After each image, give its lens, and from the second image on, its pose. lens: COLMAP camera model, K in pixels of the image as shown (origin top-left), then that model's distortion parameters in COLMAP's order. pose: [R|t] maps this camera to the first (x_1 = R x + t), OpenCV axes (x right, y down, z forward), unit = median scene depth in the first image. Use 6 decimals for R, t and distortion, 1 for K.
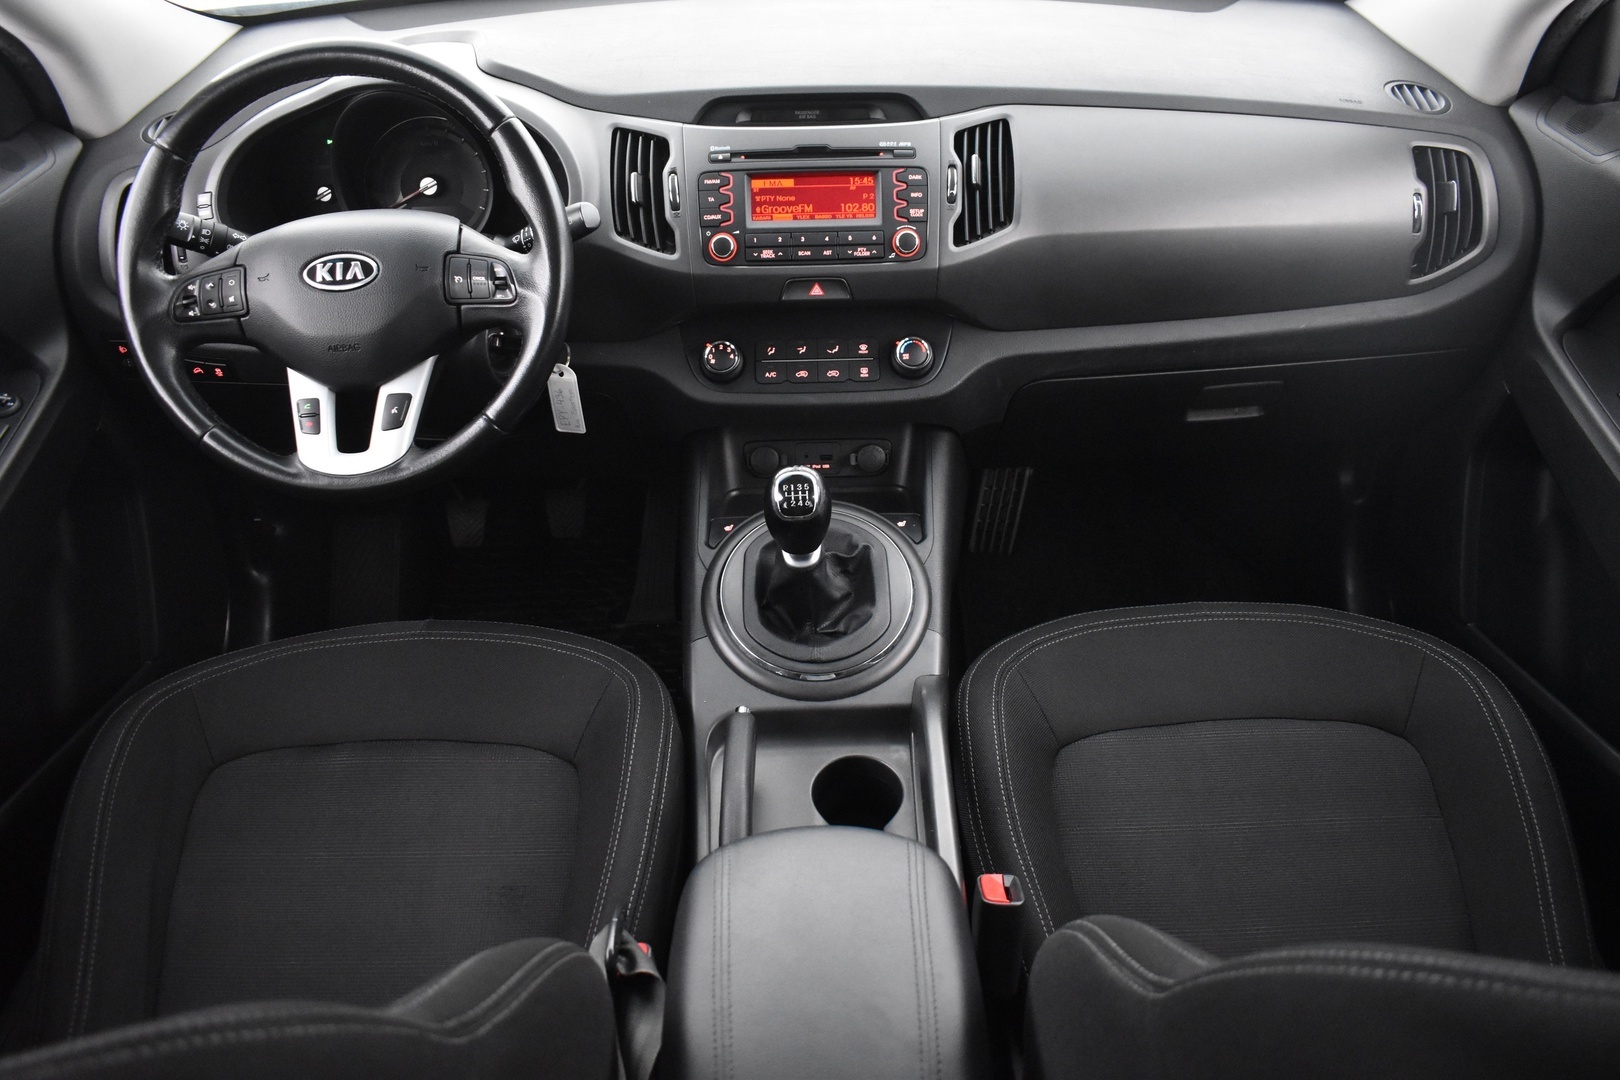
lens RADIAL K [[1257.0, 0, 852.6], [0, 1257.0, 540.1], [0, 0, 1]] dist [-0.107862, 0.004991]
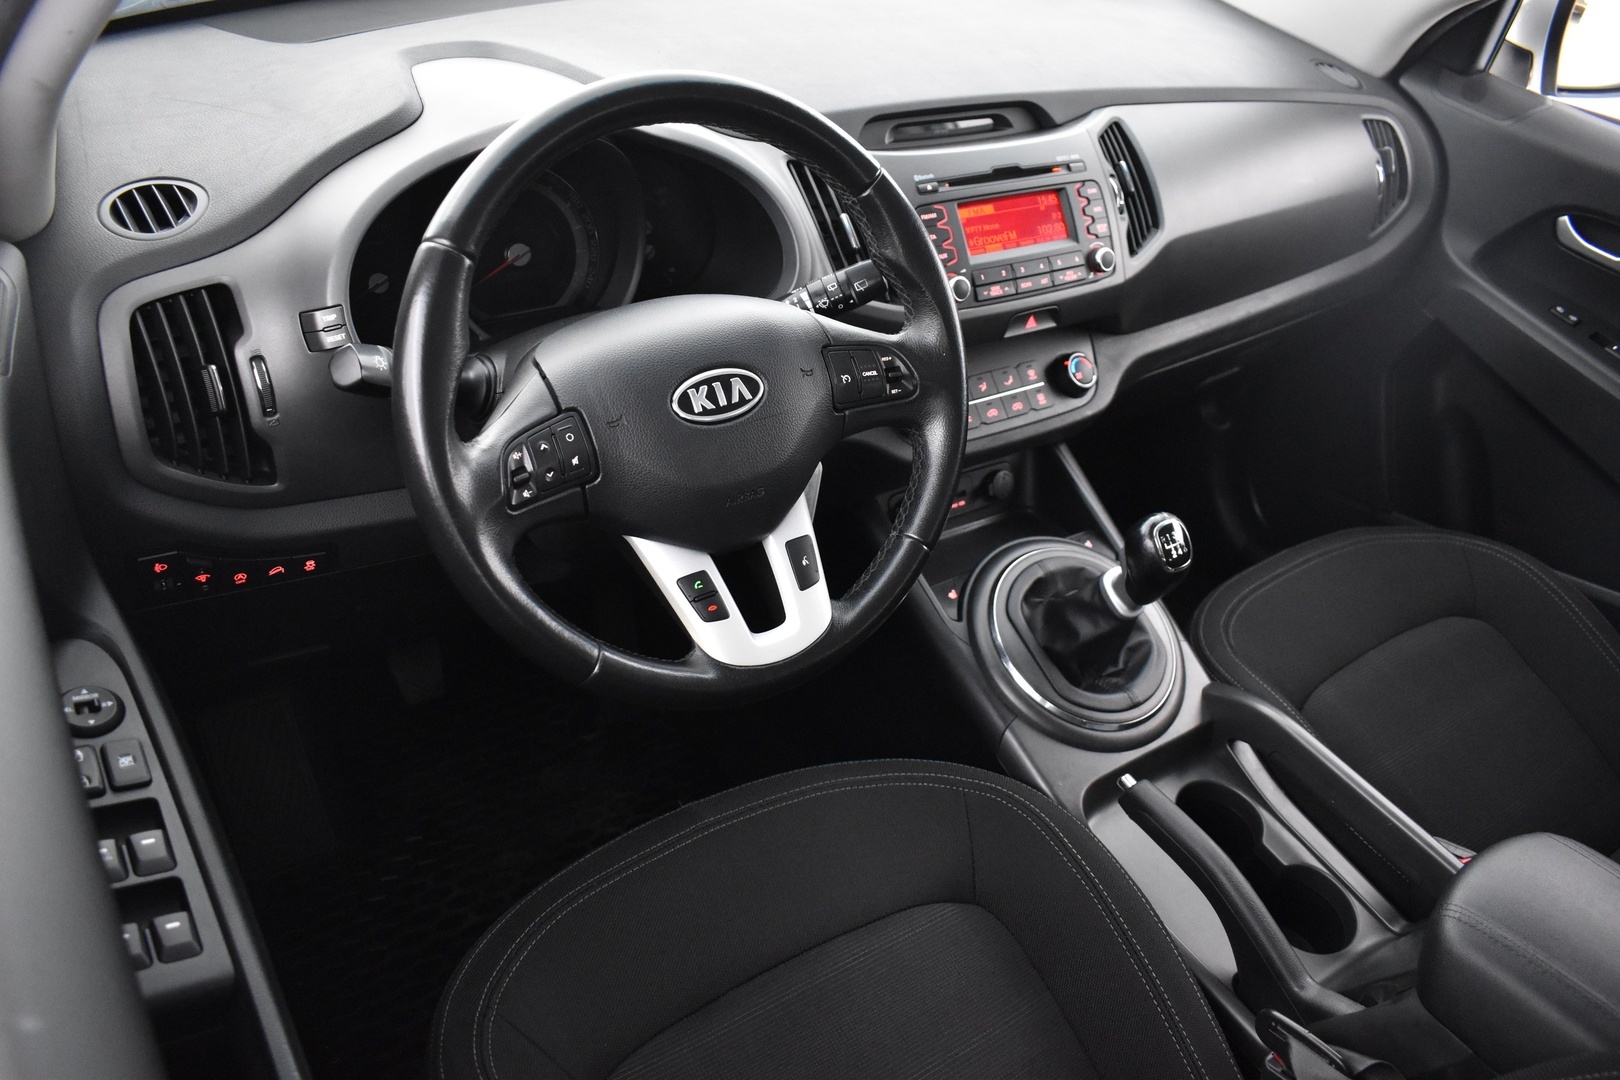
lens RADIAL K [[1257.0, 0, 852.6], [0, 1257.0, 540.1], [0, 0, 1]] dist [-0.107862, 0.004991]
pose [[0.831085, -0.237015, 0.503112, -0.649425], [0.212036, 0.971349, 0.107340, -0.171805], [-0.514138, 0.017469, 0.857529, 0.278342]]
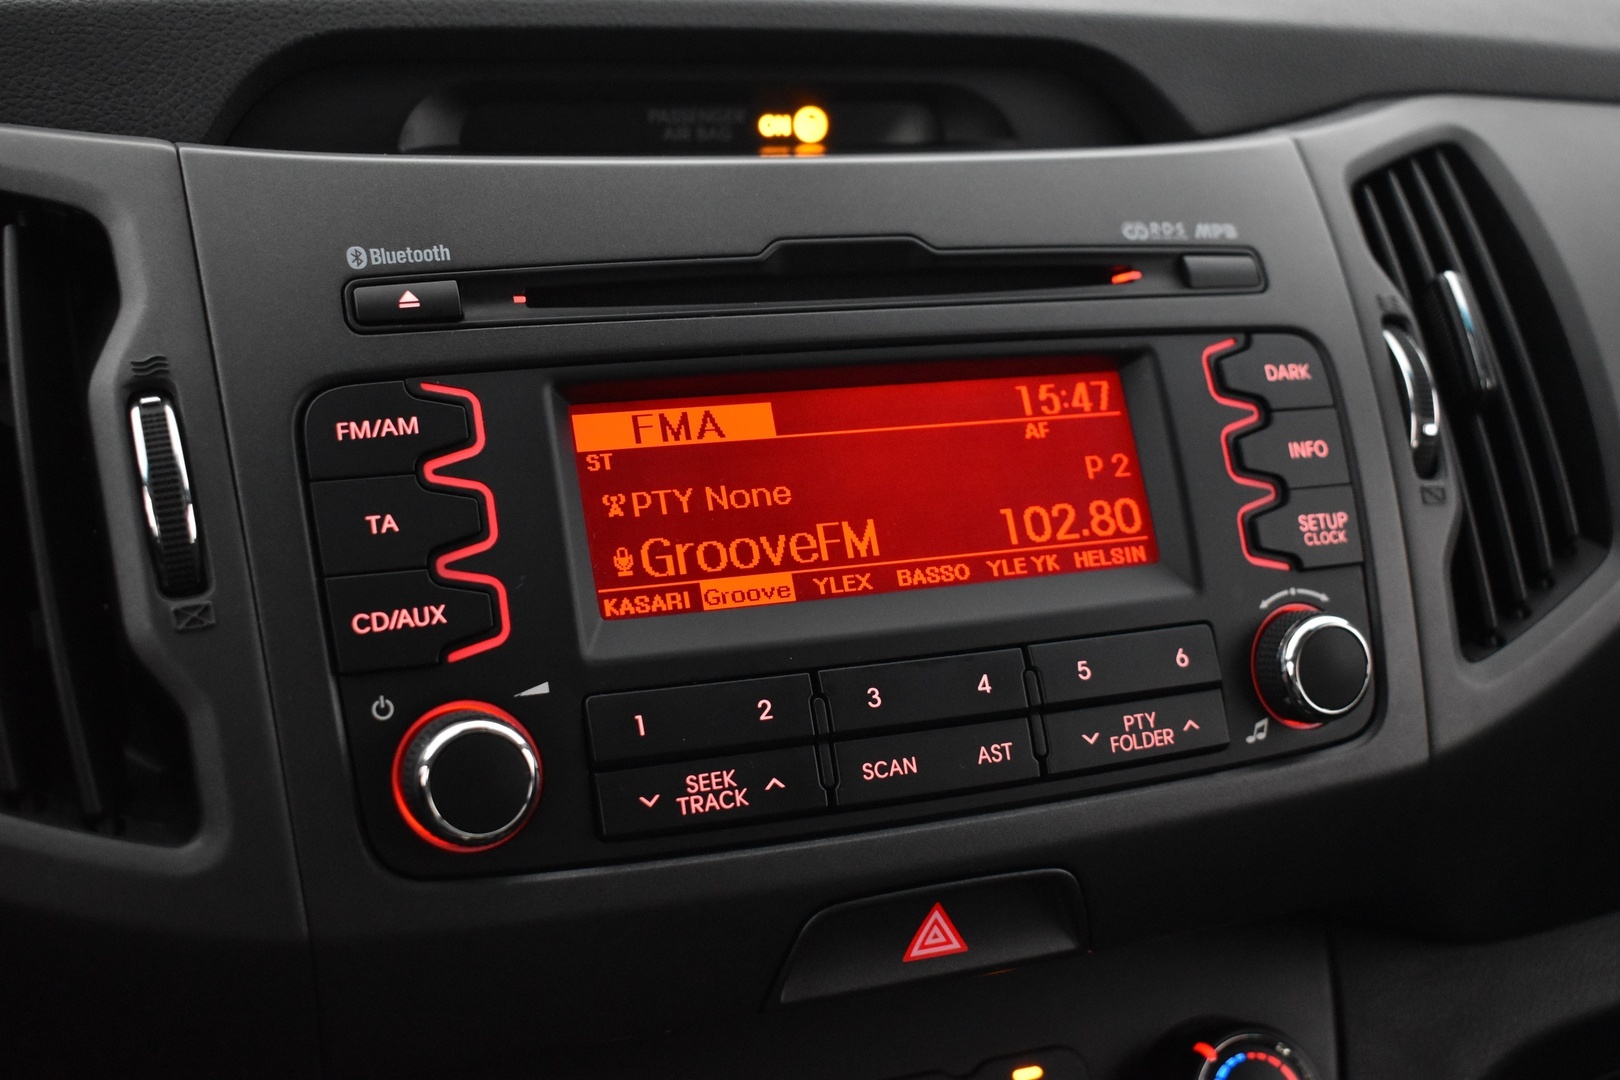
lens RADIAL K [[1890.5, 0, 810.0], [0, 1890.5, 540.0], [0, 0, 1]] dist [-0.063720, 0.009500]
pose [[0.941631, -0.061944, 0.330900, -0.145687], [0.124338, 0.977420, -0.170852, -0.214452], [-0.312845, 0.202023, 0.928071, 0.717341]]
